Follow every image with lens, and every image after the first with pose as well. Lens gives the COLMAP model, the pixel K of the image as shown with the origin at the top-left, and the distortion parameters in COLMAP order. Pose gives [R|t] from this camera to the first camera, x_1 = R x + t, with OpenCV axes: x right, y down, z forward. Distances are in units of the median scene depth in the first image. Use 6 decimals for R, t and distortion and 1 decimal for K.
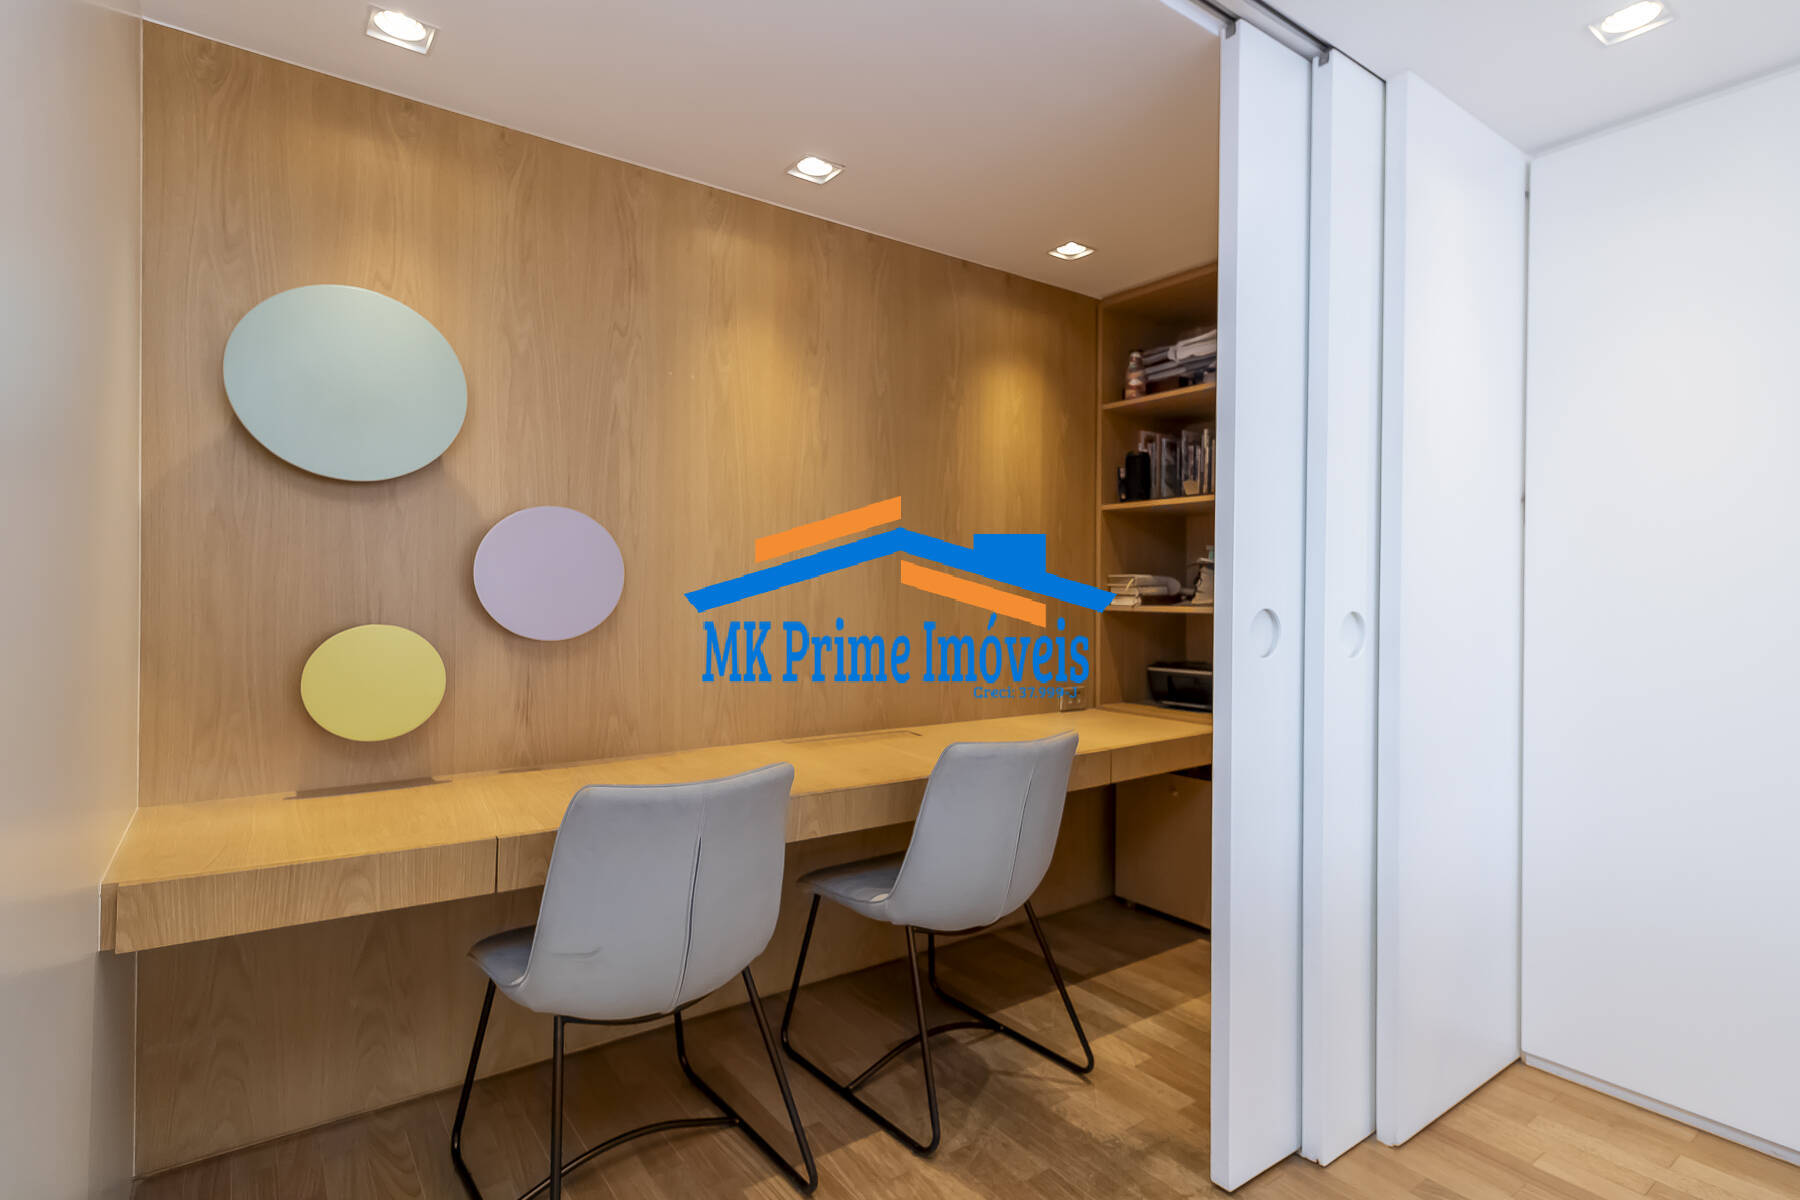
lens RADIAL K [[789.1, 0, 902.7], [0, 789.1, 594.1], [0, 0, 1]] dist [0.006422, -0.001360]
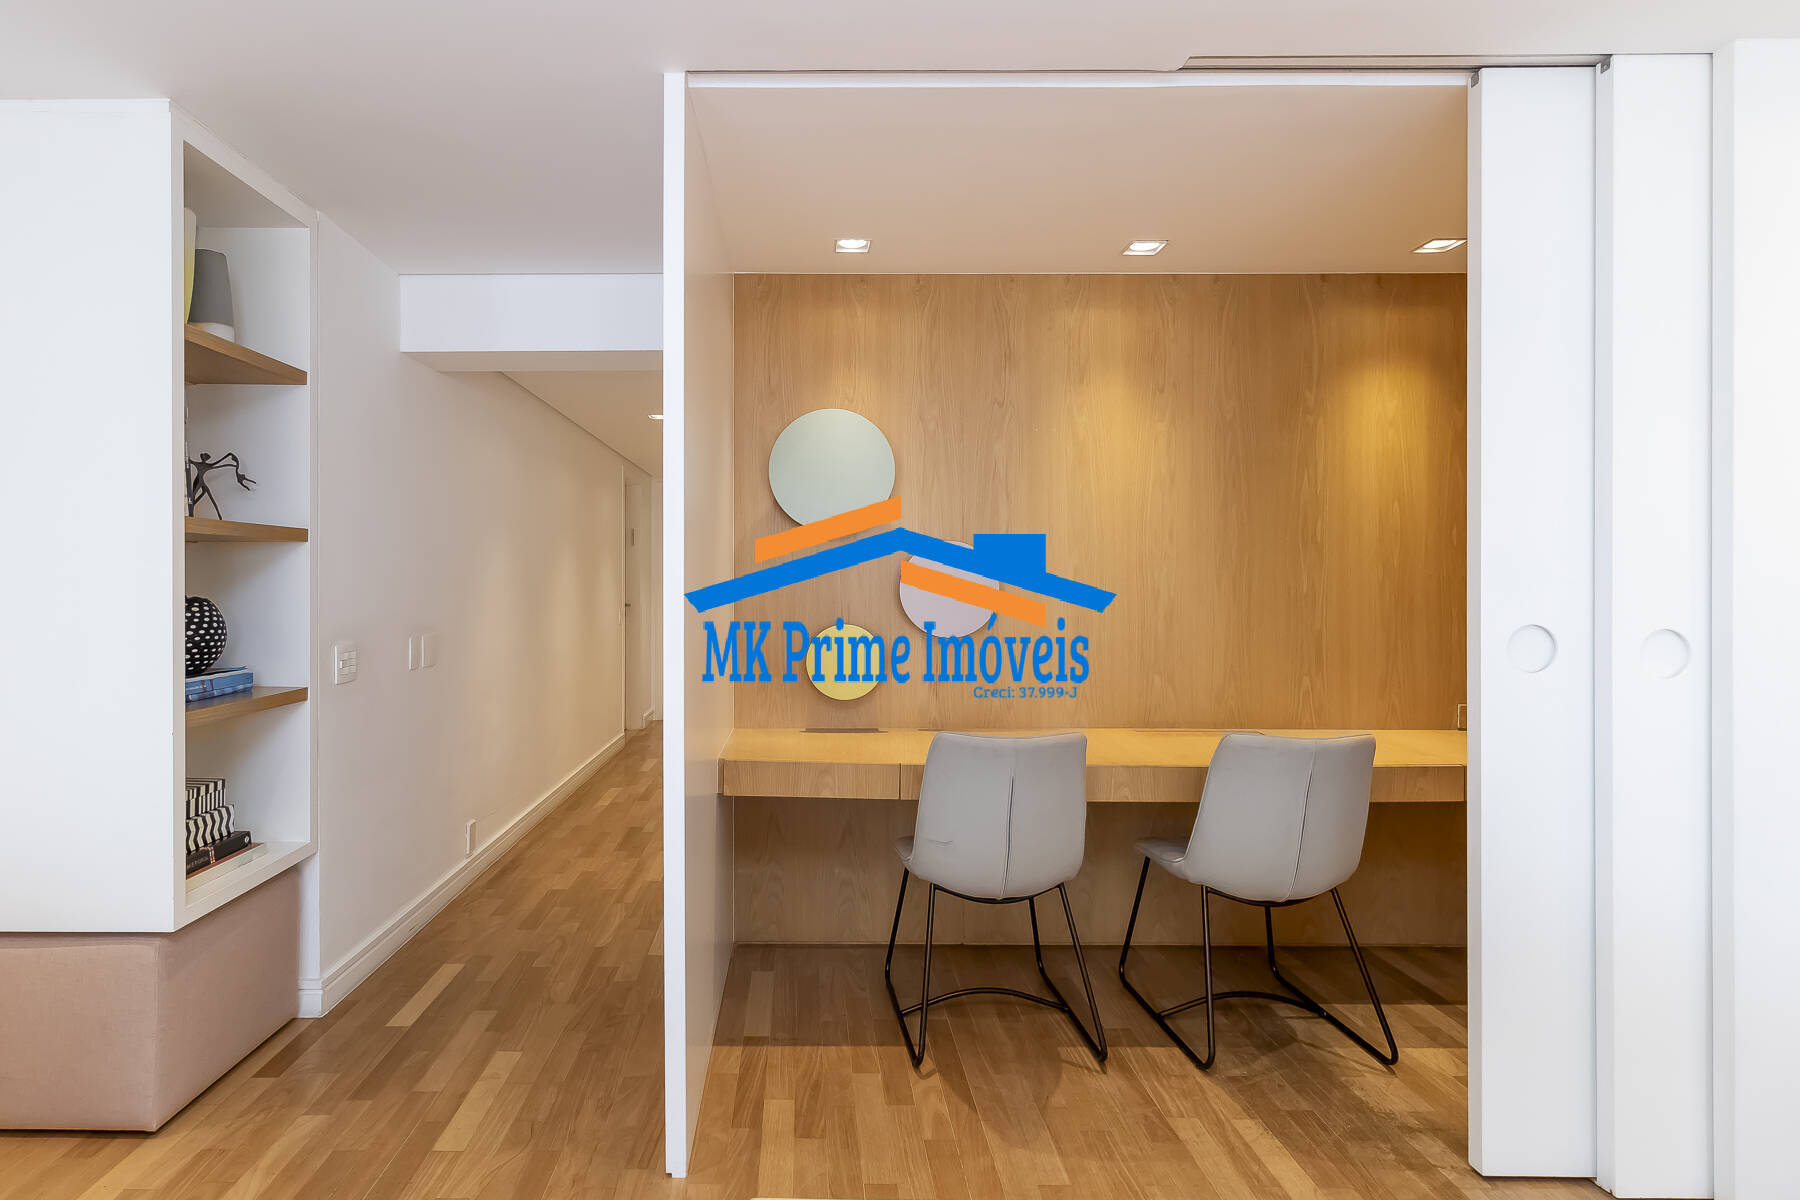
lens RADIAL K [[928.8, 0, 899.0], [0, 928.8, 593.0], [0, 0, 1]] dist [0.002017, 0.003246]
pose [[0.825087, -0.001796, -0.565004, 0.422904], [0.004532, 0.999984, 0.003439, -0.027654], [0.564988, -0.005398, 0.825081, -0.411946]]
